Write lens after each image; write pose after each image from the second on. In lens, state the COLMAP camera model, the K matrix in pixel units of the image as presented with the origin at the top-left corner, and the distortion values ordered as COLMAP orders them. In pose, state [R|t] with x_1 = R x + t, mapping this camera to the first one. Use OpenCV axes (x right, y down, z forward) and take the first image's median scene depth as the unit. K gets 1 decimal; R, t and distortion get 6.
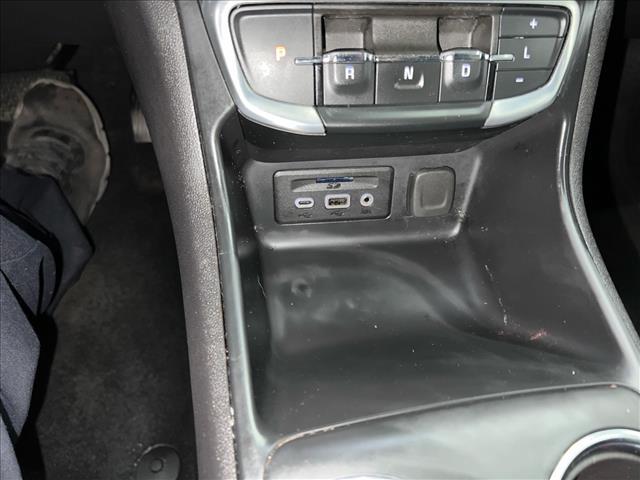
lens RADIAL K [[495.0, 0, 320.0], [0, 495.0, 240.0], [0, 0, 1]] dist [0.007431, -0.003012]
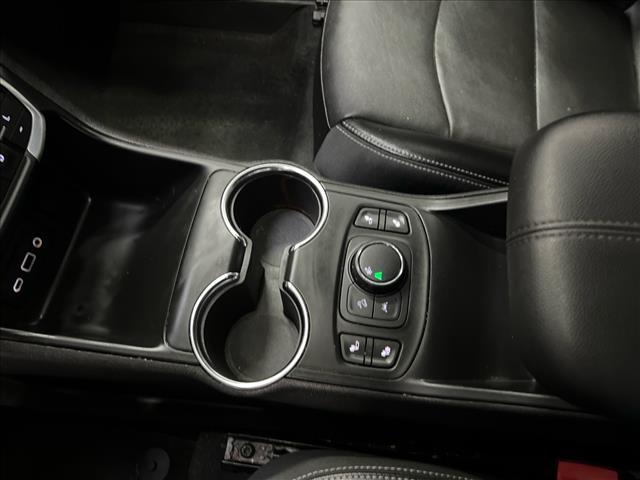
lens RADIAL K [[487.4, 0, 319.6], [0, 487.4, 234.6], [0, 0, 1]] dist [0.078937, -0.104933]
pose [[0.308281, -0.897528, 0.315287, -0.106805], [0.763589, 0.431132, 0.480684, -0.207914], [-0.567358, 0.092564, 0.818252, -0.813279]]
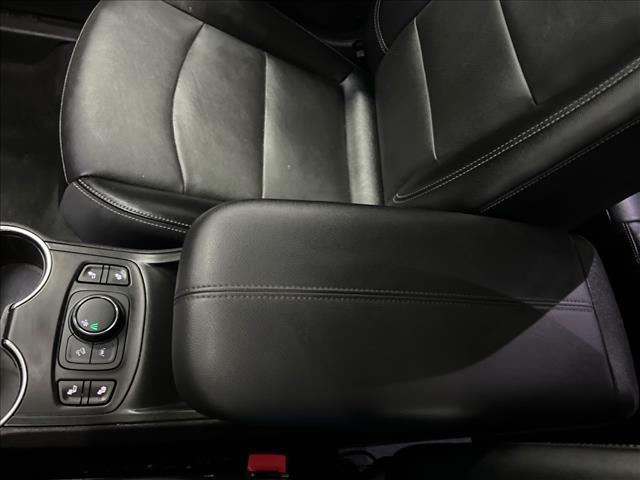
lens RADIAL K [[495.0, 0, 320.0], [0, 495.0, 240.0], [0, 0, 1]] dist [0.007431, -0.003012]
pose [[0.149500, -0.902849, 0.403129, -0.008785], [0.565711, 0.412489, 0.714019, -0.232535], [-0.810938, 0.121308, 0.572419, -1.375152]]
